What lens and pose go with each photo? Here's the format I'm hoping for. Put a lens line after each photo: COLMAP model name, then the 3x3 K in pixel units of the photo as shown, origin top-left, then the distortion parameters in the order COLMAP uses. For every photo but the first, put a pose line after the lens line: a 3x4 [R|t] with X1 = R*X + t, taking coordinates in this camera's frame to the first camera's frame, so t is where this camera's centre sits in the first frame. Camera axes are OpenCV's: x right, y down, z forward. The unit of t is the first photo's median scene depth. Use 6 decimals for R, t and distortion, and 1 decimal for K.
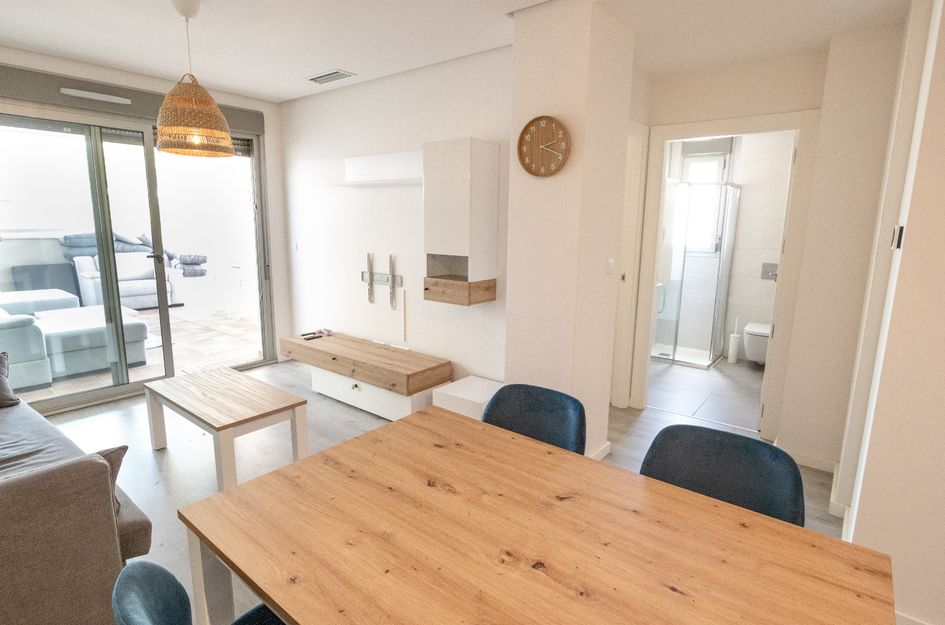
lens RADIAL K [[486.1, 0, 472.5], [0, 486.1, 312.5], [0, 0, 1]] dist [-0.016113, 0.000307]
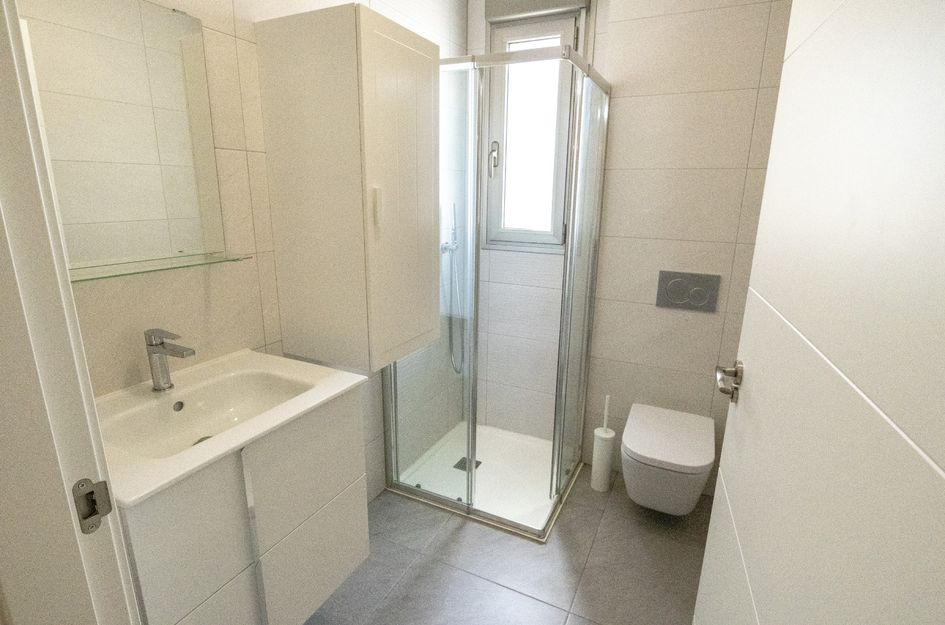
lens RADIAL K [[486.1, 0, 472.5], [0, 486.1, 312.5], [0, 0, 1]] dist [-0.016113, 0.000307]
pose [[0.971482, -0.050633, 0.231643, 0.328184], [0.034745, 0.996788, 0.072162, -0.101368], [-0.234552, -0.062056, 0.970121, 0.604115]]
